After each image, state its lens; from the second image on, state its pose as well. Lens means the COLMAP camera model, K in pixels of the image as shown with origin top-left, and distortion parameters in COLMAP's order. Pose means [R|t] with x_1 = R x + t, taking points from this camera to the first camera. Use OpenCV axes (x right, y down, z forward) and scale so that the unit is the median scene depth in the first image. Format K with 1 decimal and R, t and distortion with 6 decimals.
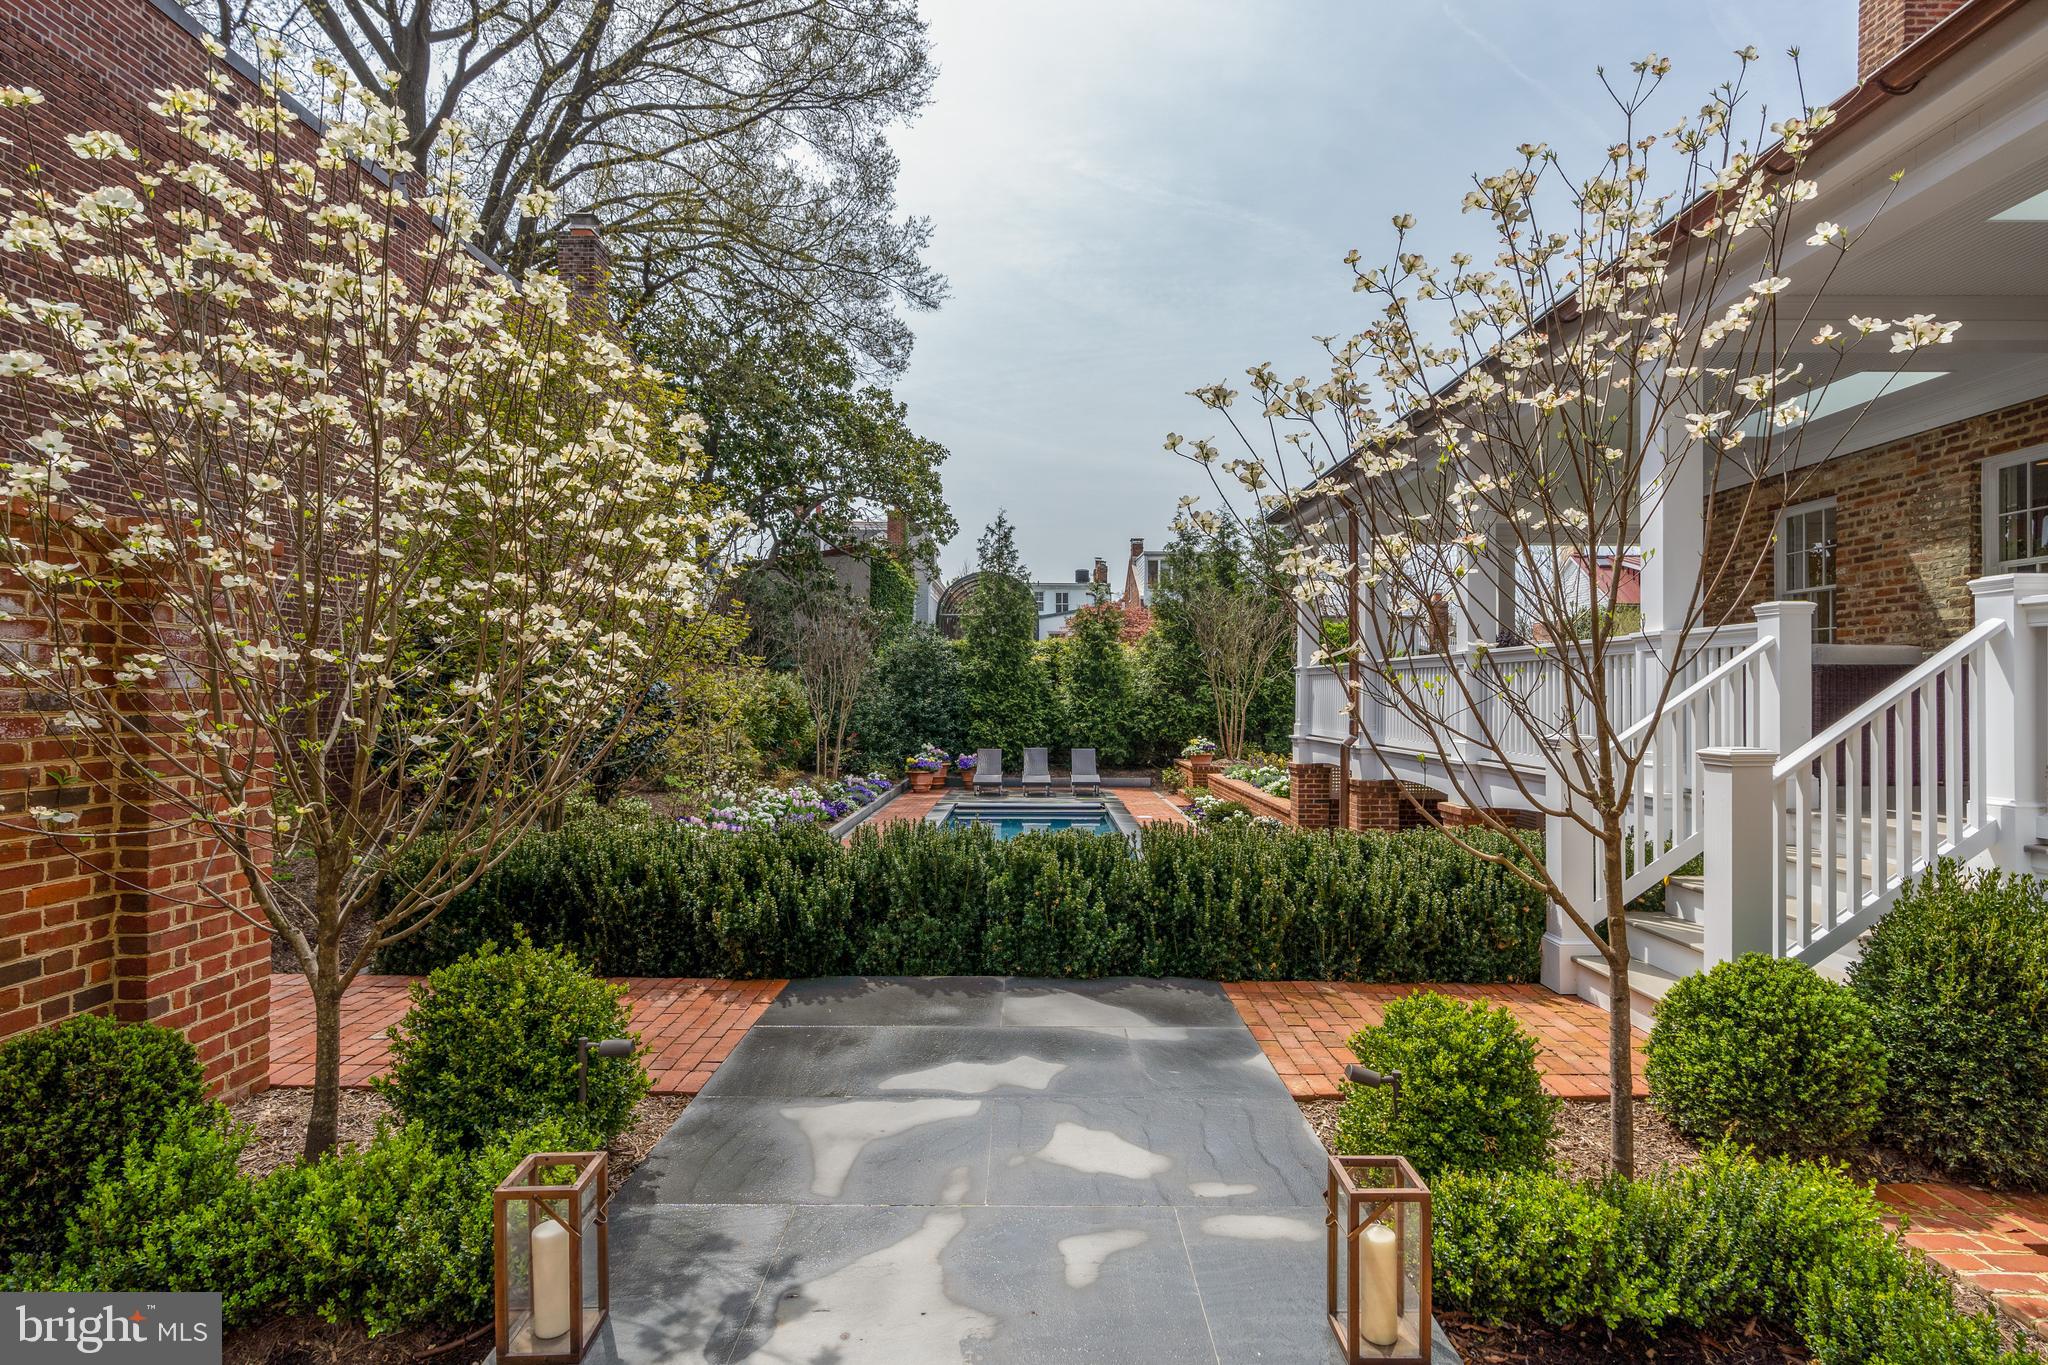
lens RADIAL K [[1053.1, 0, 1034.2], [0, 1053.1, 684.6], [0, 0, 1]] dist [0.003668, 0.000991]
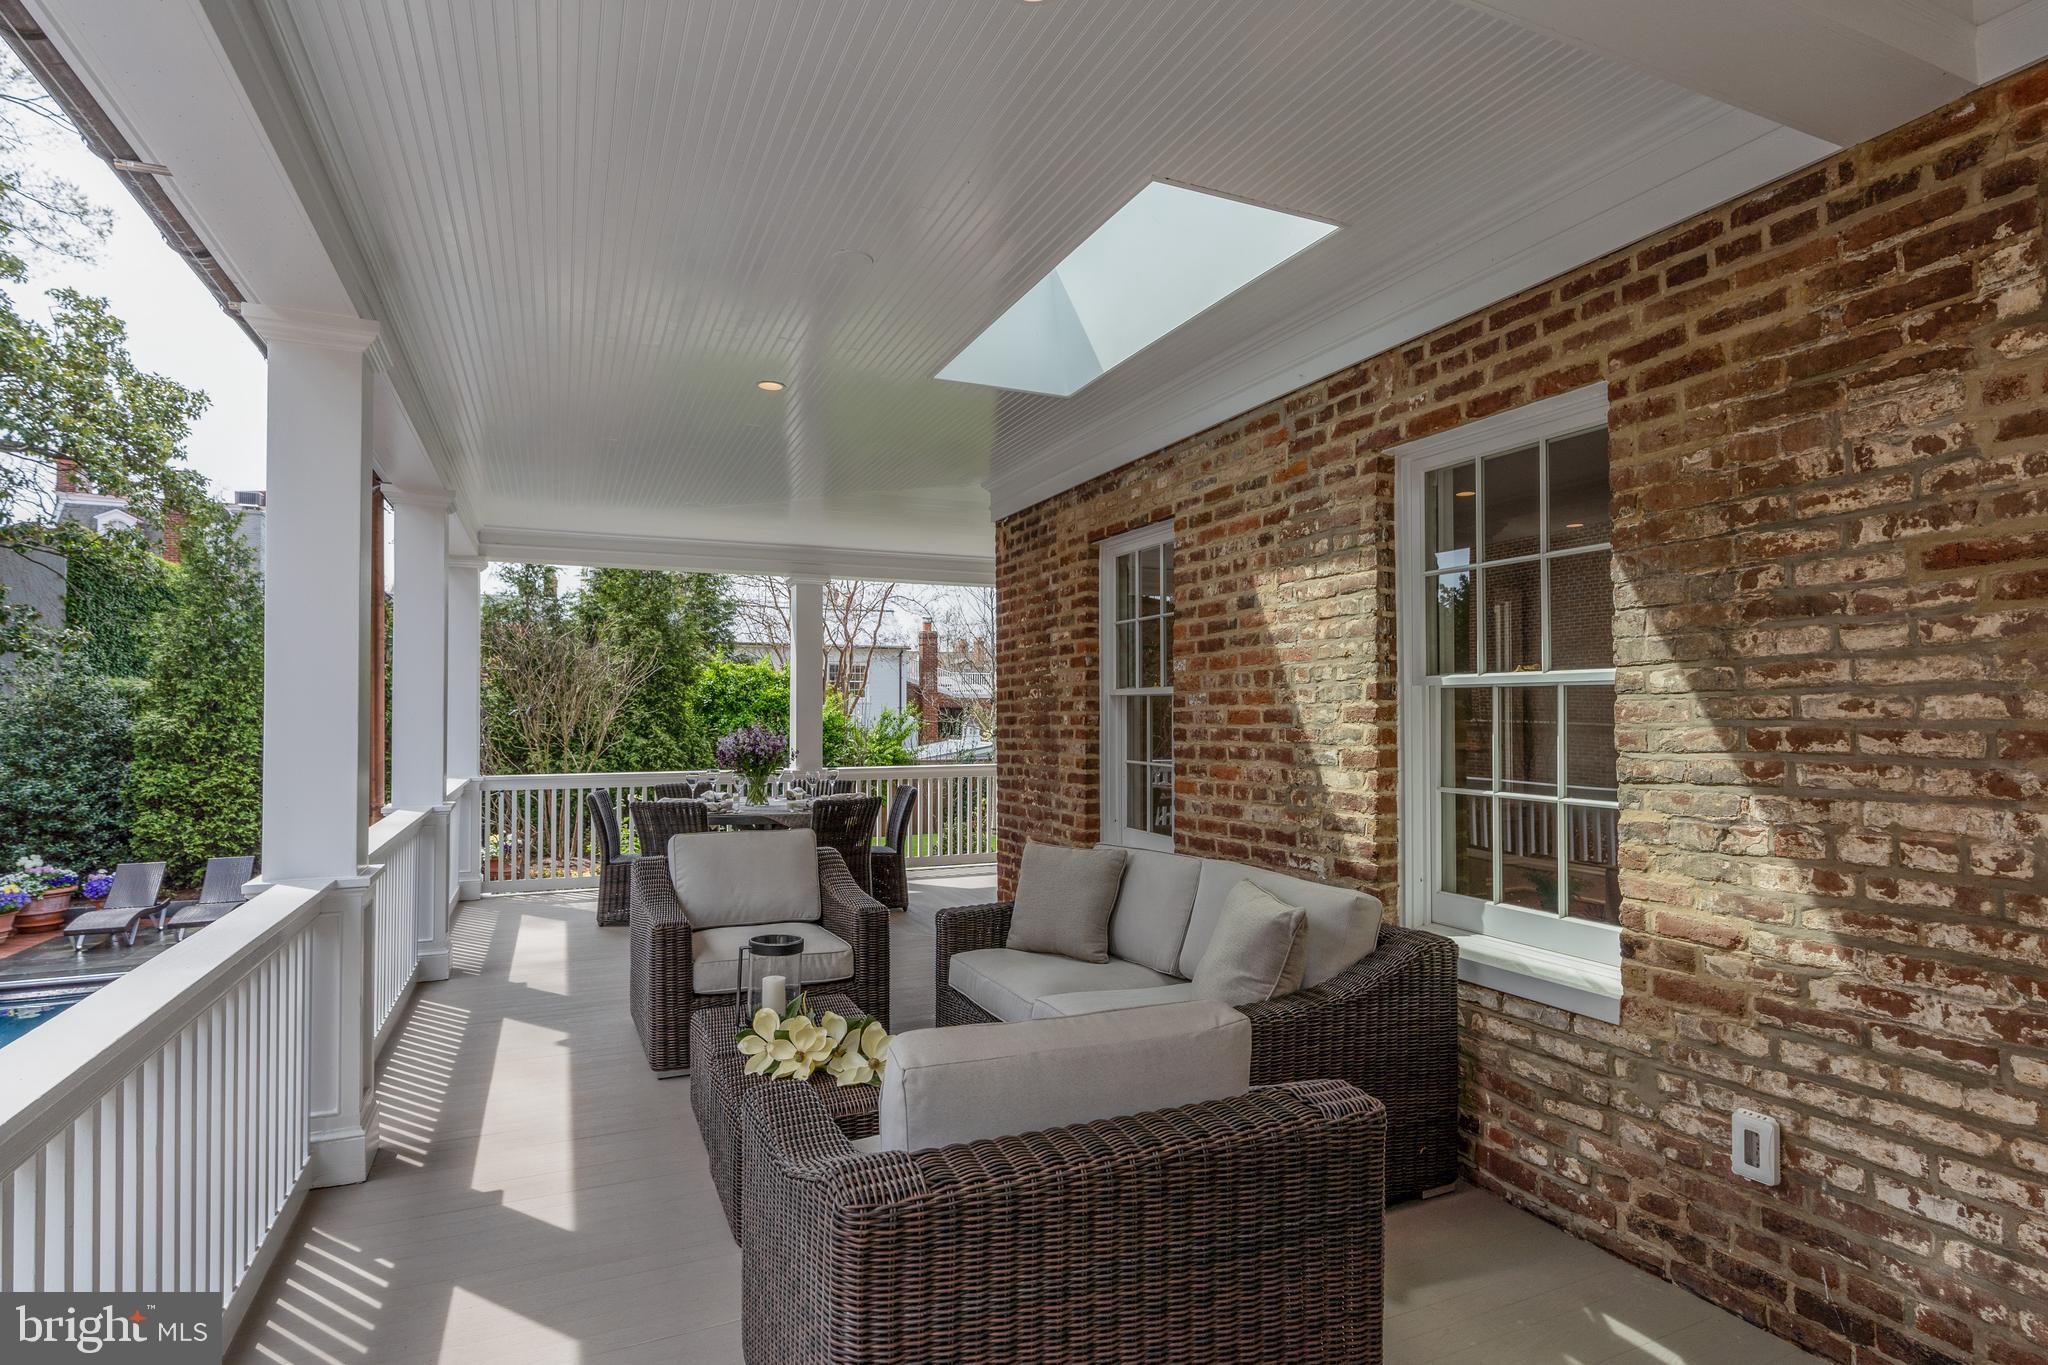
lens RADIAL K [[1050.6, 0, 1031.5], [0, 1050.6, 691.1], [0, 0, 1]] dist [0.000708, -0.000182]
pose [[0.916503, 0.000291, 0.400027, 0.540760], [0.002645, 0.999973, -0.006788, -0.100313], [-0.400018, 0.007279, 0.916478, 0.613579]]
